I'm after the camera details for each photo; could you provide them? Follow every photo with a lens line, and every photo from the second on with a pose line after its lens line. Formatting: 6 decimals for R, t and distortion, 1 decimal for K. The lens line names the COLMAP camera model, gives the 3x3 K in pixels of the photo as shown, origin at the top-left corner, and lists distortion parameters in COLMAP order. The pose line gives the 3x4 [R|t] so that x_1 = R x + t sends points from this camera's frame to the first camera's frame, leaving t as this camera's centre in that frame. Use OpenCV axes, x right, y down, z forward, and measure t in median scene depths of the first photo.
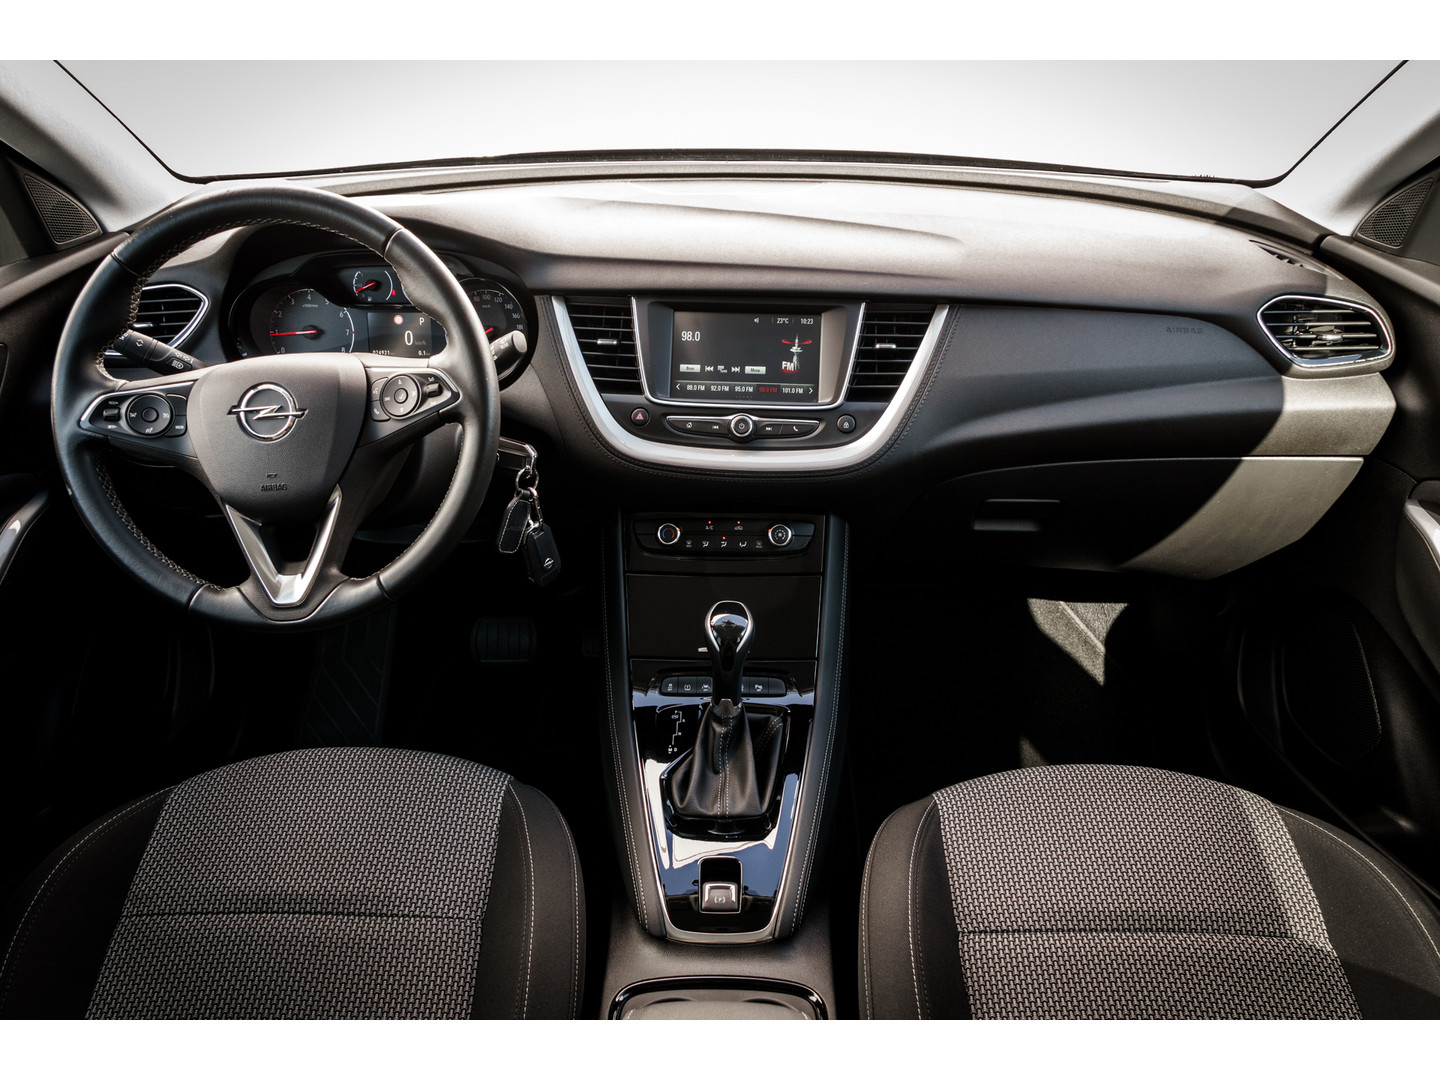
lens RADIAL K [[1017.1, 0, 721.1], [0, 1017.1, 544.3], [0, 0, 1]] dist [-0.019818, -0.006684]
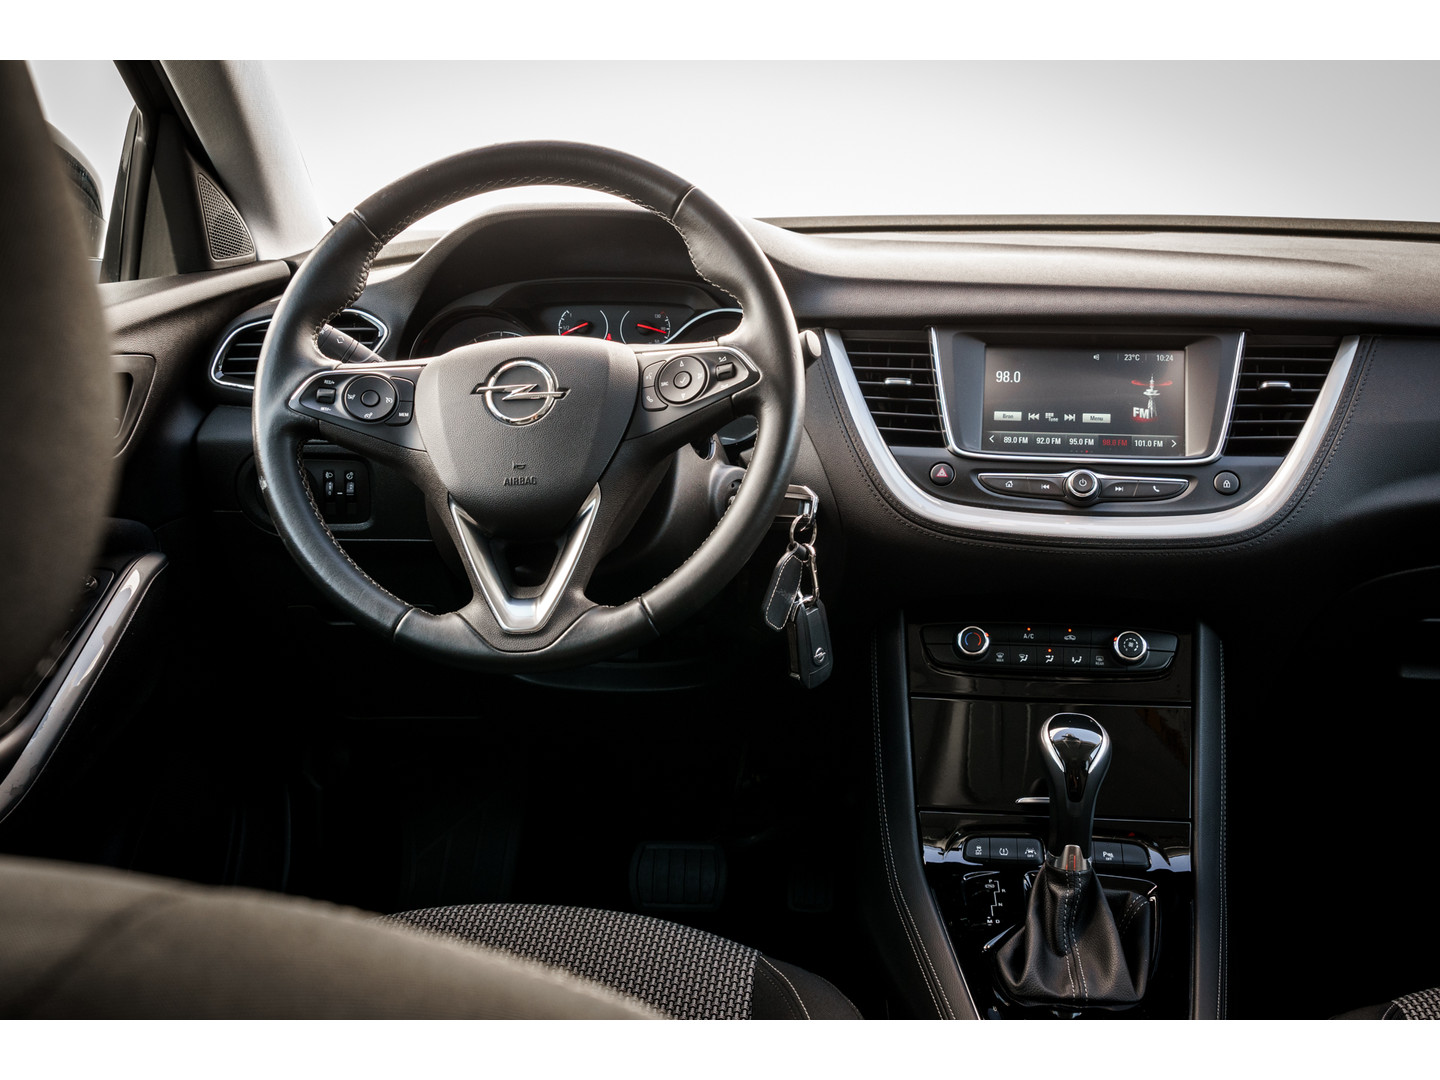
lens RADIAL K [[1569.9, 0, 723.9], [0, 1569.9, 525.1], [0, 0, 1]] dist [0.023603, 0.000000]
pose [[0.995027, 0.017035, -0.098139, -0.131046], [-0.043657, 0.960175, -0.275969, 0.248930], [0.089529, 0.278881, 0.956143, -0.121179]]
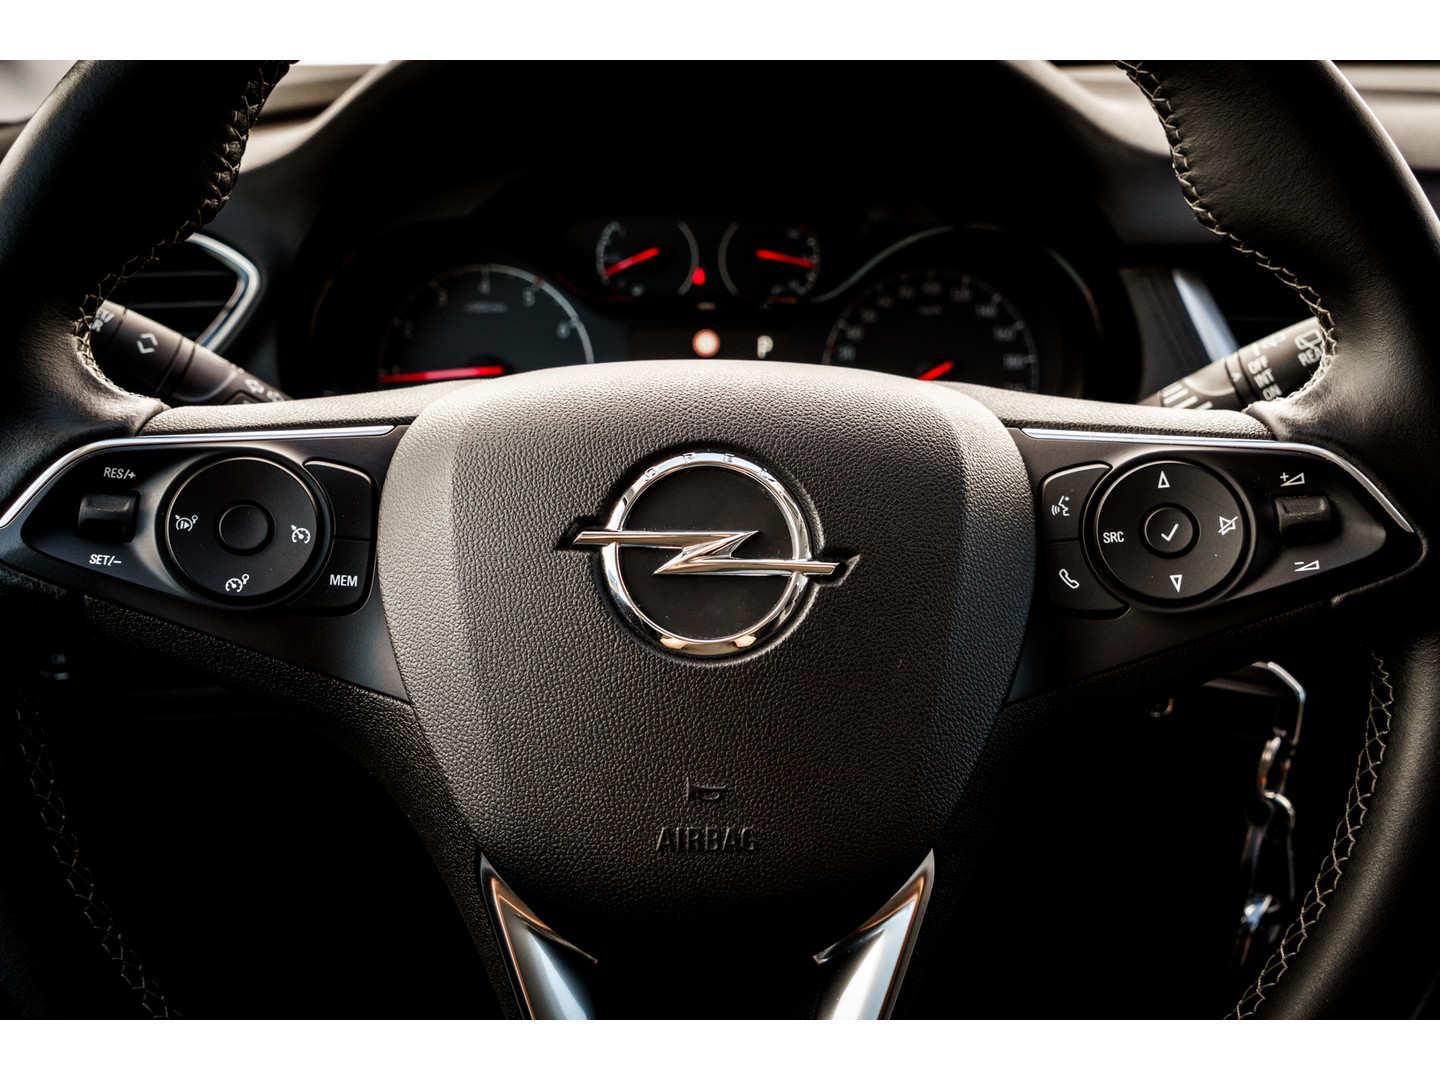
lens RADIAL K [[1424.2, 0, 717.1], [0, 1424.2, 550.7], [0, 0, 1]] dist [0.005309, 0.000000]
pose [[0.997156, 0.075130, -0.005901, -0.357436], [-0.075165, 0.985863, -0.149750, -0.060691], [-0.005433, 0.149767, 0.988706, 0.507970]]
